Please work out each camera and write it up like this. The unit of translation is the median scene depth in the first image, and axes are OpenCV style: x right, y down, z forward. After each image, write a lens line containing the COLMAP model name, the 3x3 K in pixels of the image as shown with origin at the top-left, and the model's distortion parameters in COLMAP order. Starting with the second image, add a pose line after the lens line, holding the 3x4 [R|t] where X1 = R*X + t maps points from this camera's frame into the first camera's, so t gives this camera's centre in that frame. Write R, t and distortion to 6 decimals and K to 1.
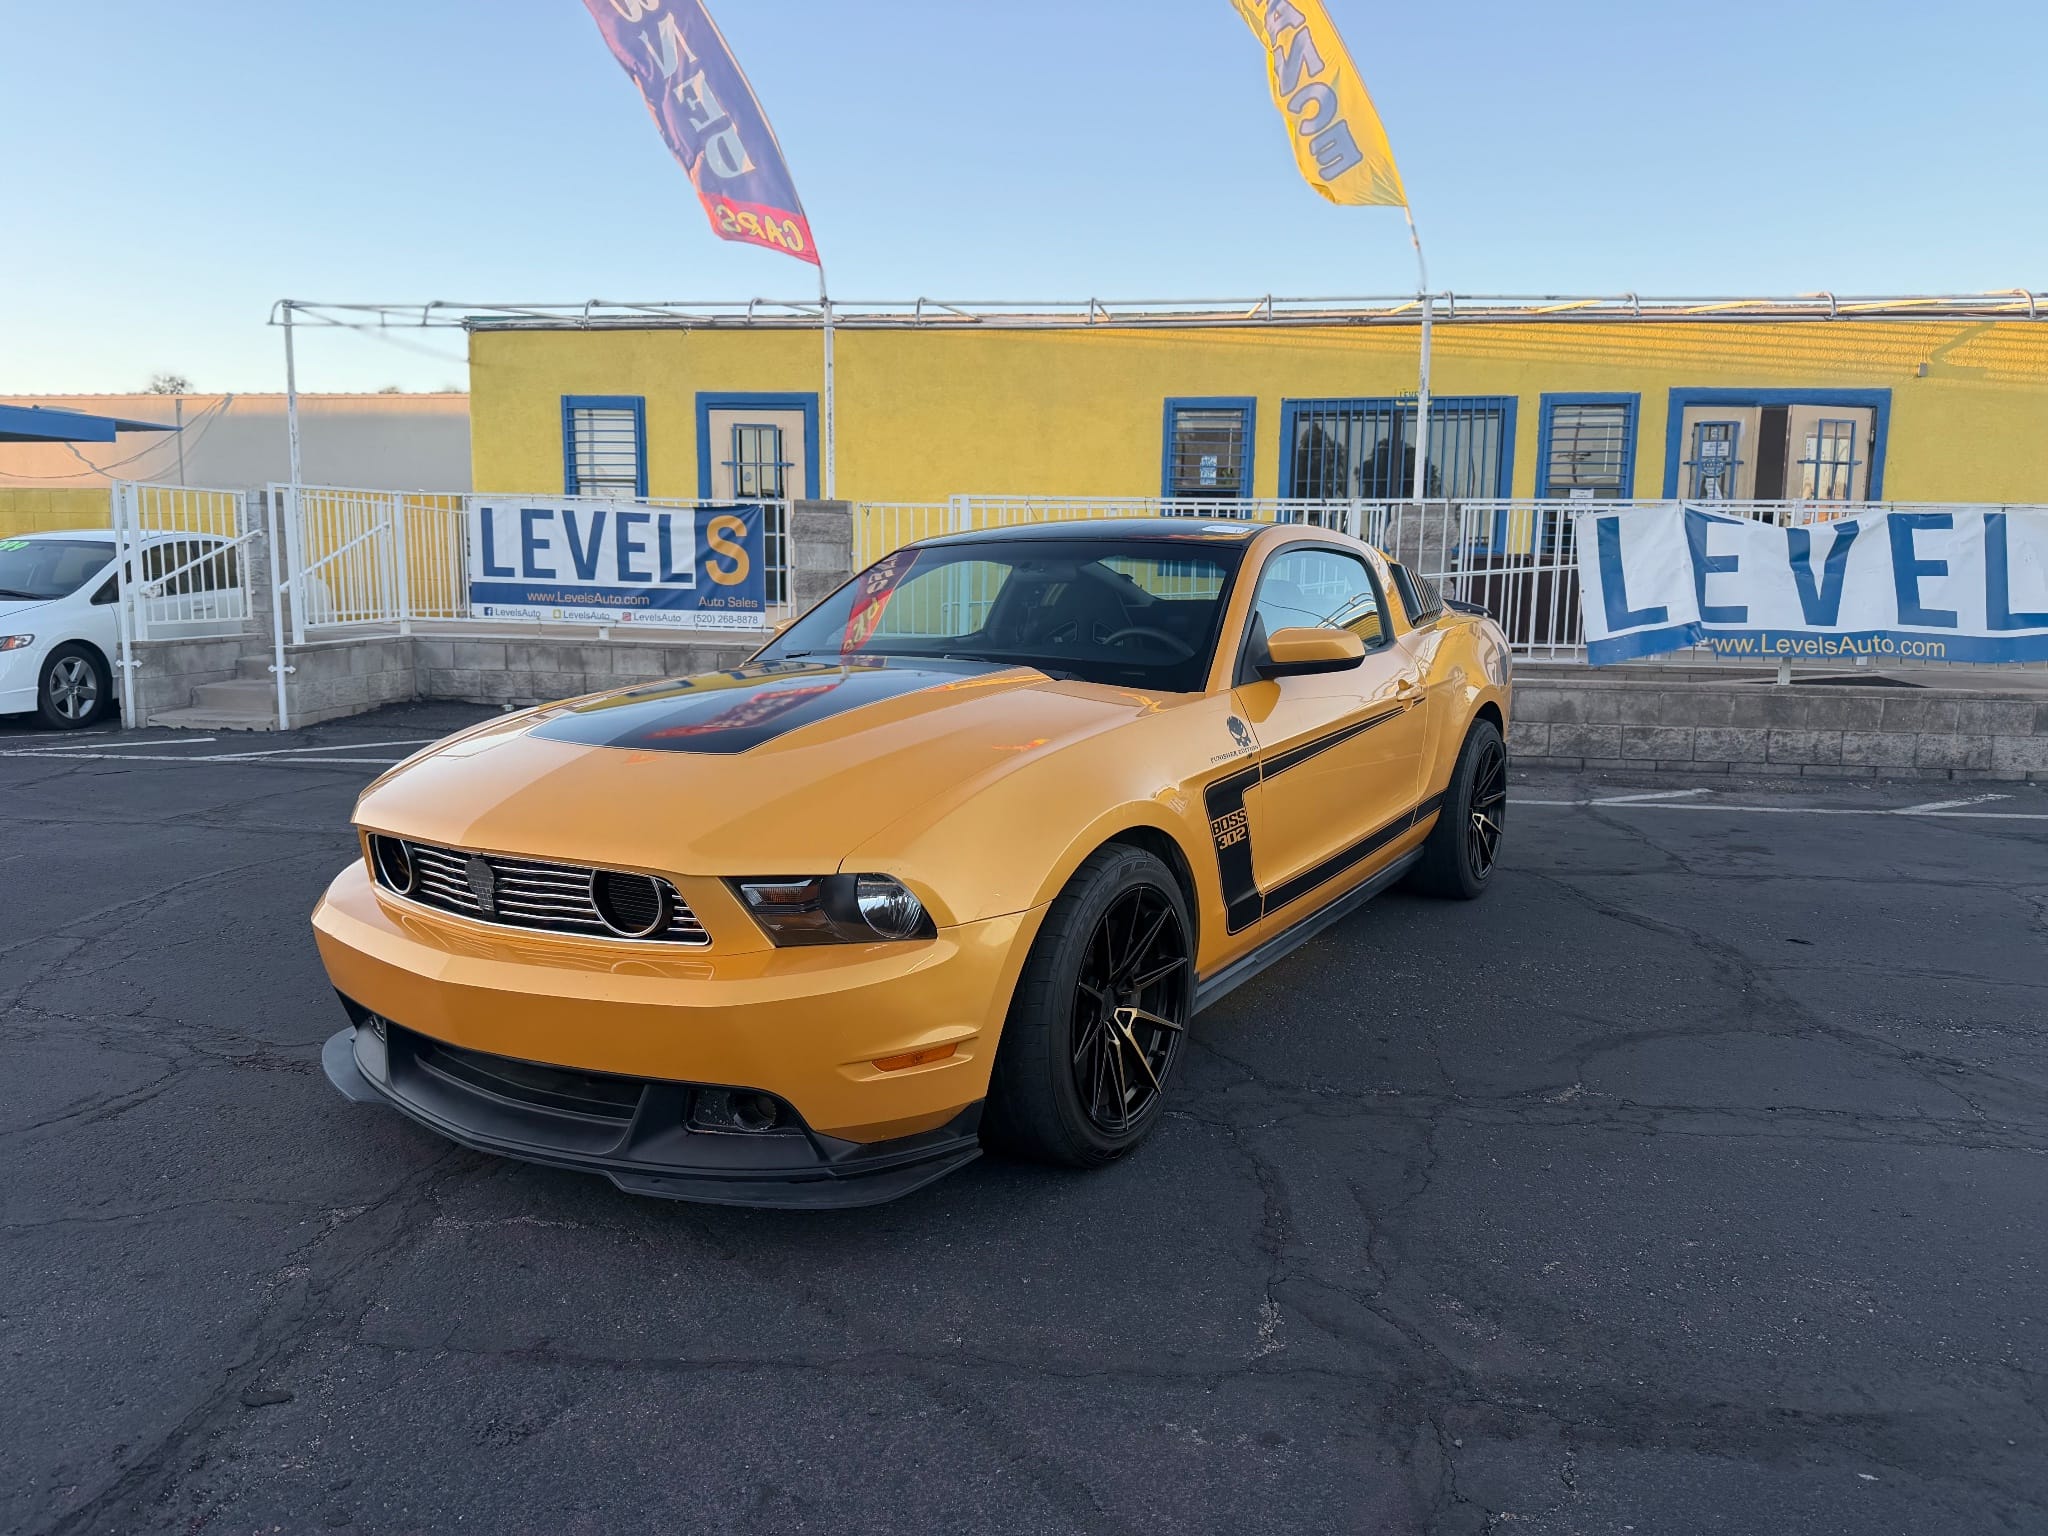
lens RADIAL K [[1441.6, 0, 1022.3], [0, 1441.6, 777.1], [0, 0, 1]] dist [0.130313, -0.223975]
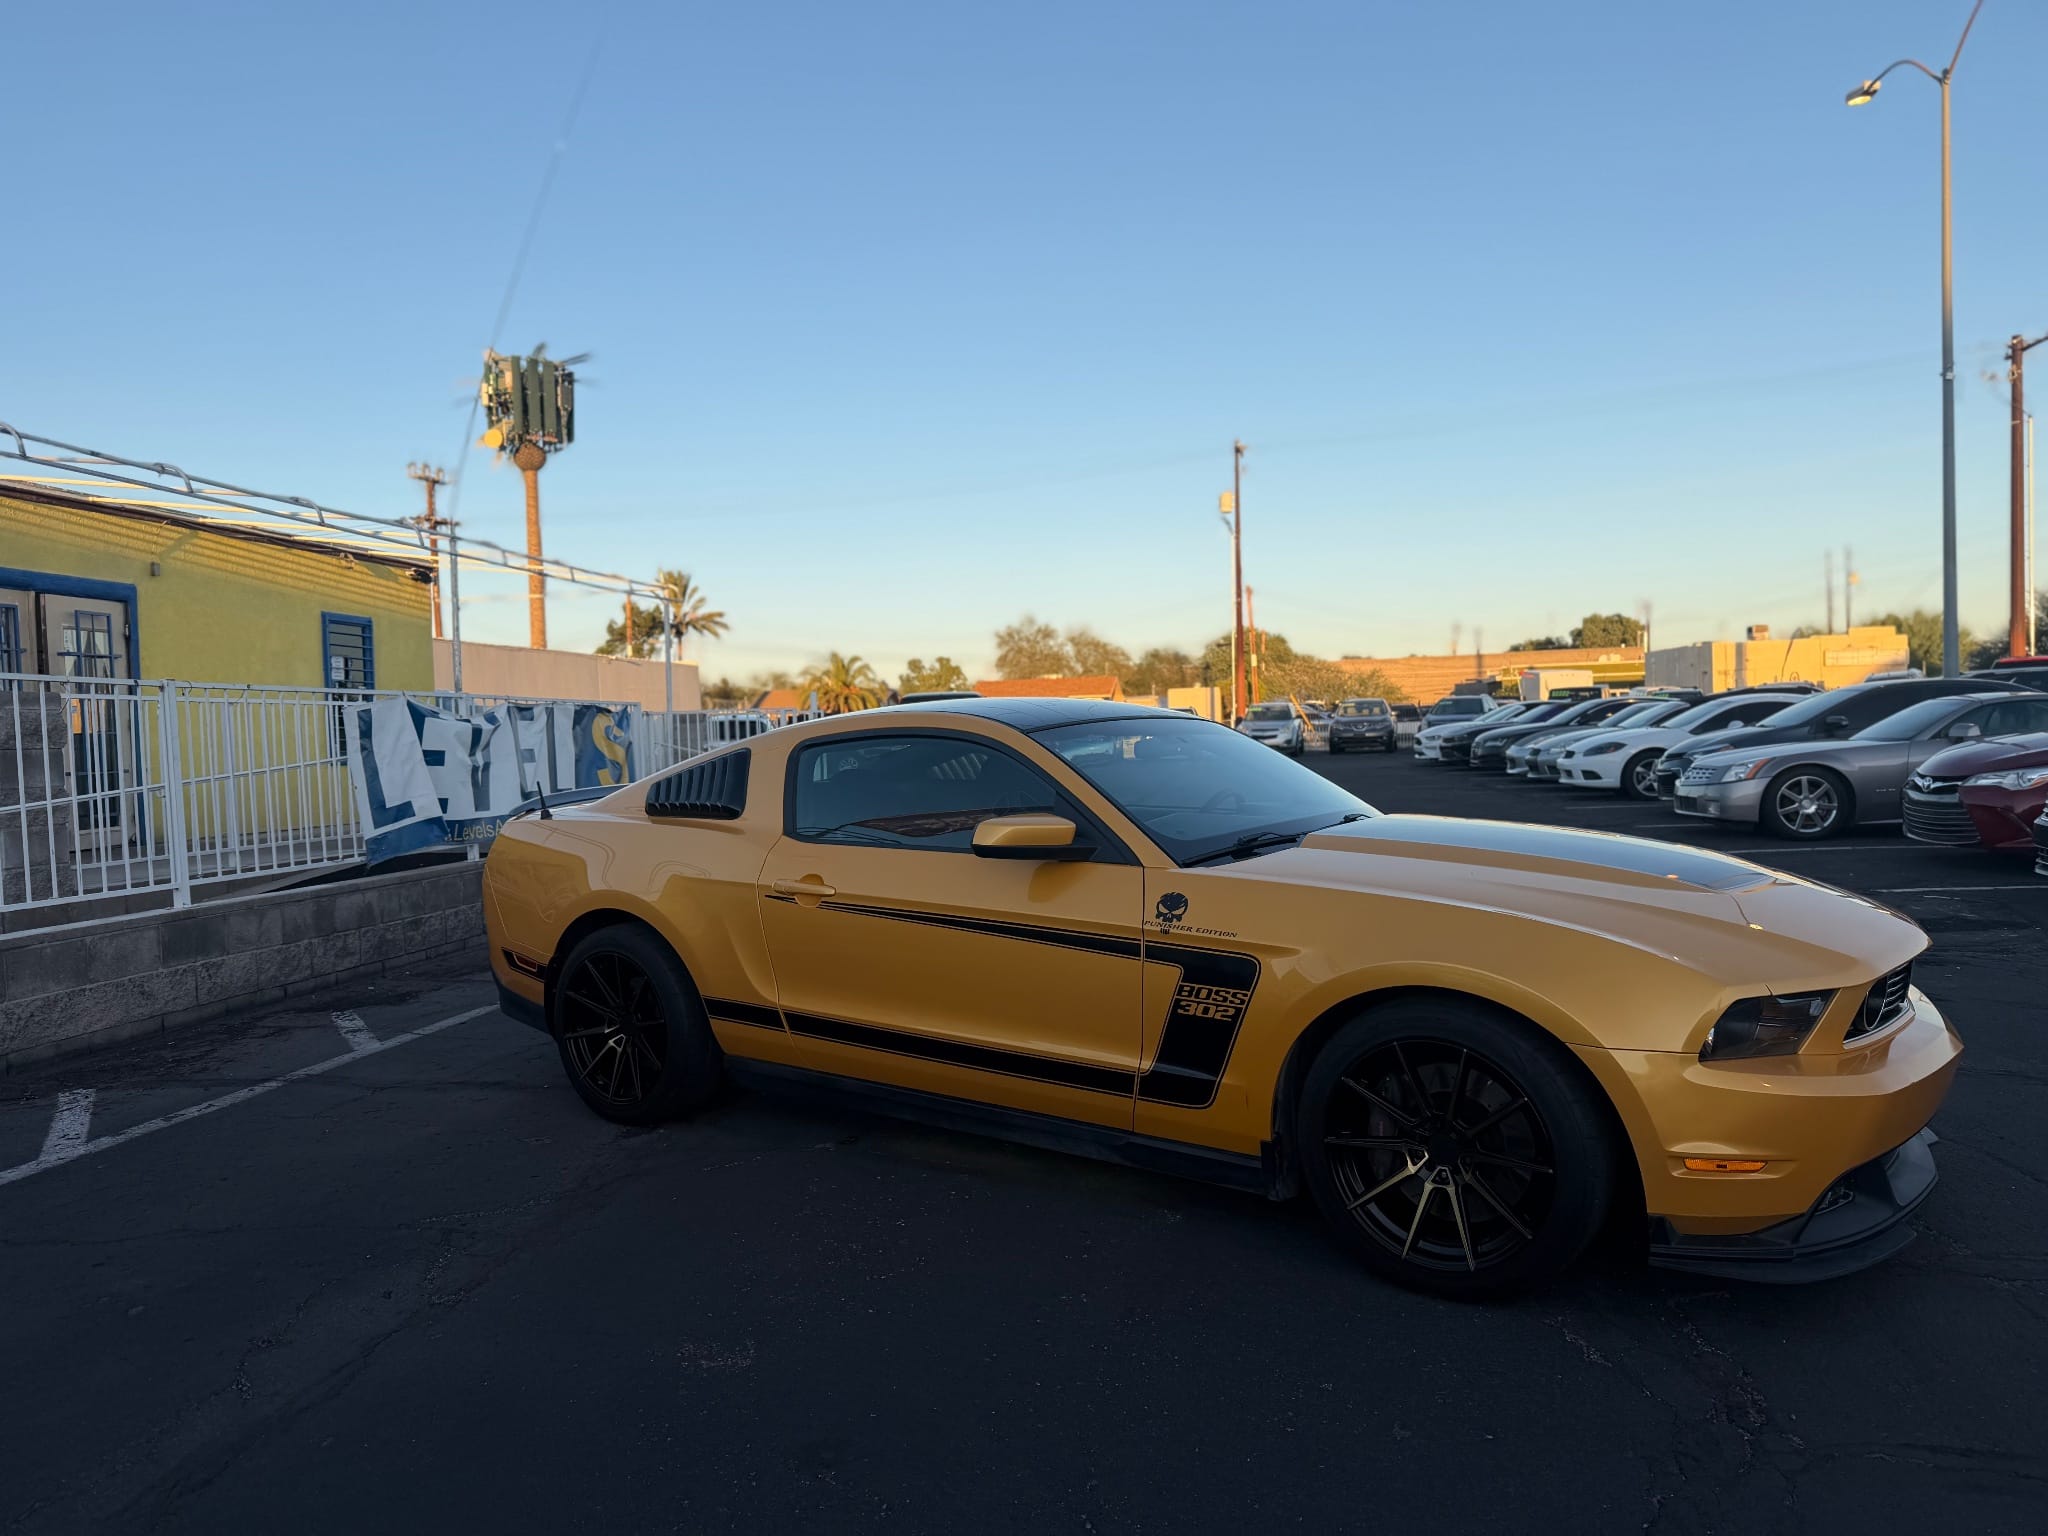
lens RADIAL K [[1449.8, 0, 1015.5], [0, 1449.8, 770.6], [0, 0, 1]] dist [0.033562, 0.000076]
pose [[0.049371, -0.039139, 0.998013, -0.432102], [0.180142, 0.983194, 0.029646, -0.071510], [-0.982401, 0.178321, 0.055592, 0.432561]]
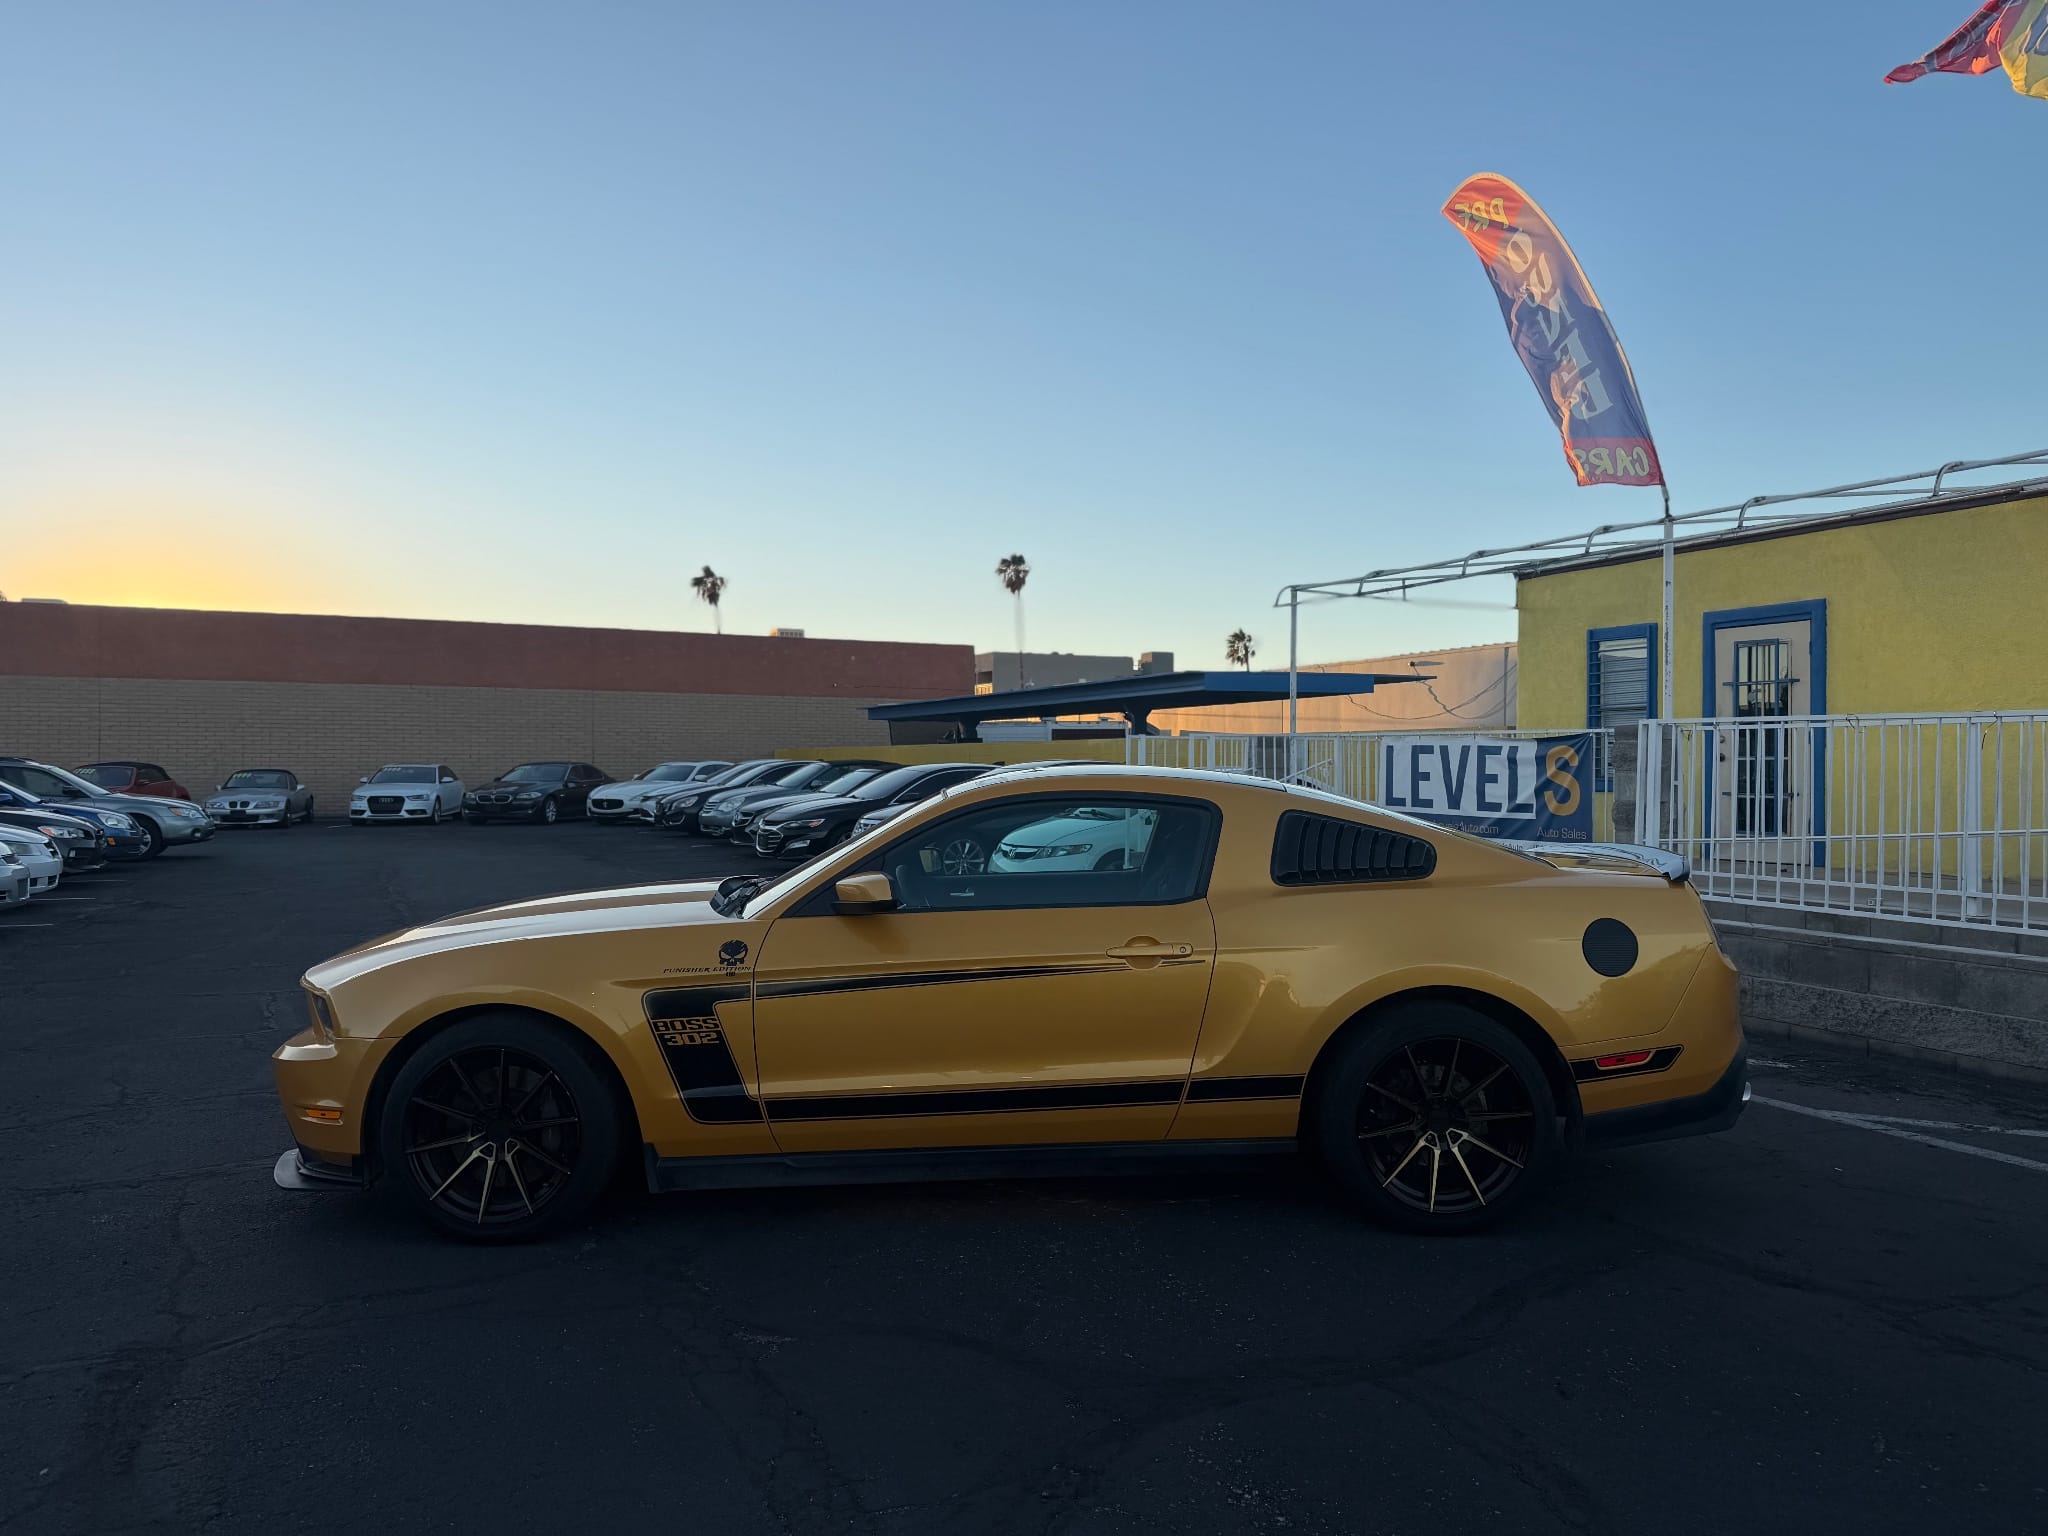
lens RADIAL K [[1445.8, 0, 1020.5], [0, 1445.8, 781.2], [0, 0, 1]] dist [0.081293, -0.116554]
pose [[0.528202, -0.003280, -0.849113, 0.437266], [-0.119316, 0.989784, -0.078046, -0.036264], [0.840694, 0.142537, 0.522414, 0.184723]]
